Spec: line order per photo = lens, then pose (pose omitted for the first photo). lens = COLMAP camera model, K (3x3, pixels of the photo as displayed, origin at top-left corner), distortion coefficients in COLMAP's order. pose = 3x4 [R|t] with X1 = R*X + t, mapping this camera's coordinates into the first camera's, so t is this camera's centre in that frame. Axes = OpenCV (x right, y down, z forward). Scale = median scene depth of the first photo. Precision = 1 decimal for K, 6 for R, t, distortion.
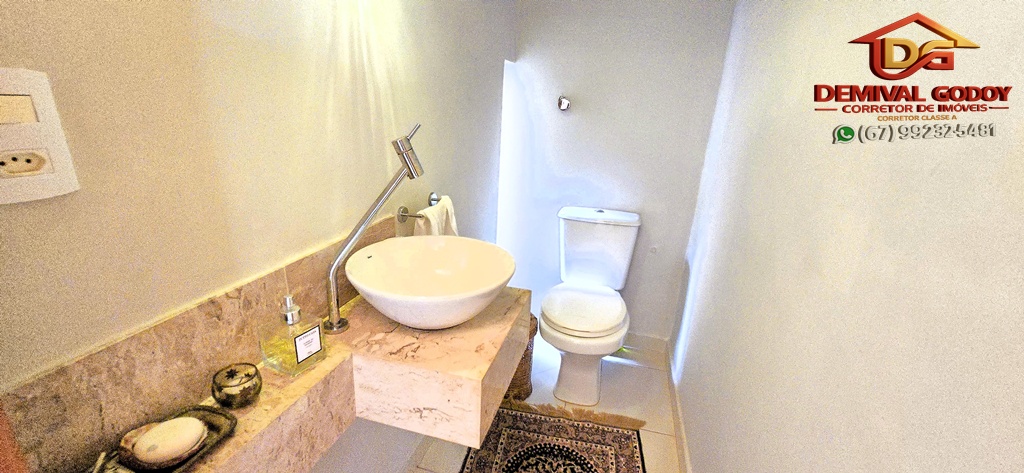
lens RADIAL K [[419.3, 0, 508.7], [0, 419.3, 242.8], [0, 0, 1]] dist [-0.003644, 0.000590]
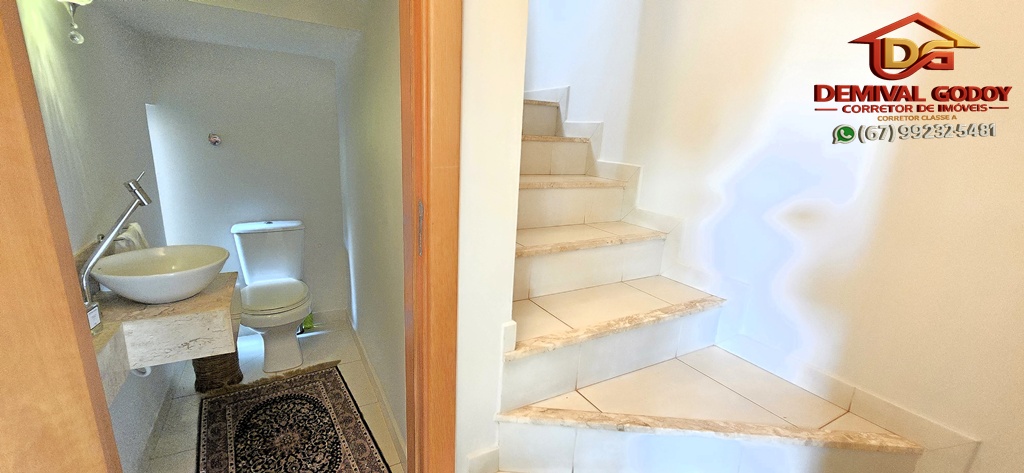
lens RADIAL K [[419.3, 0, 508.7], [0, 419.3, 242.8], [0, 0, 1]] dist [-0.003644, 0.000590]
pose [[0.715468, -0.185340, 0.673613, -0.160141], [0.207830, 0.976983, 0.048066, 0.093056], [-0.667017, 0.105608, 0.737520, -0.508367]]
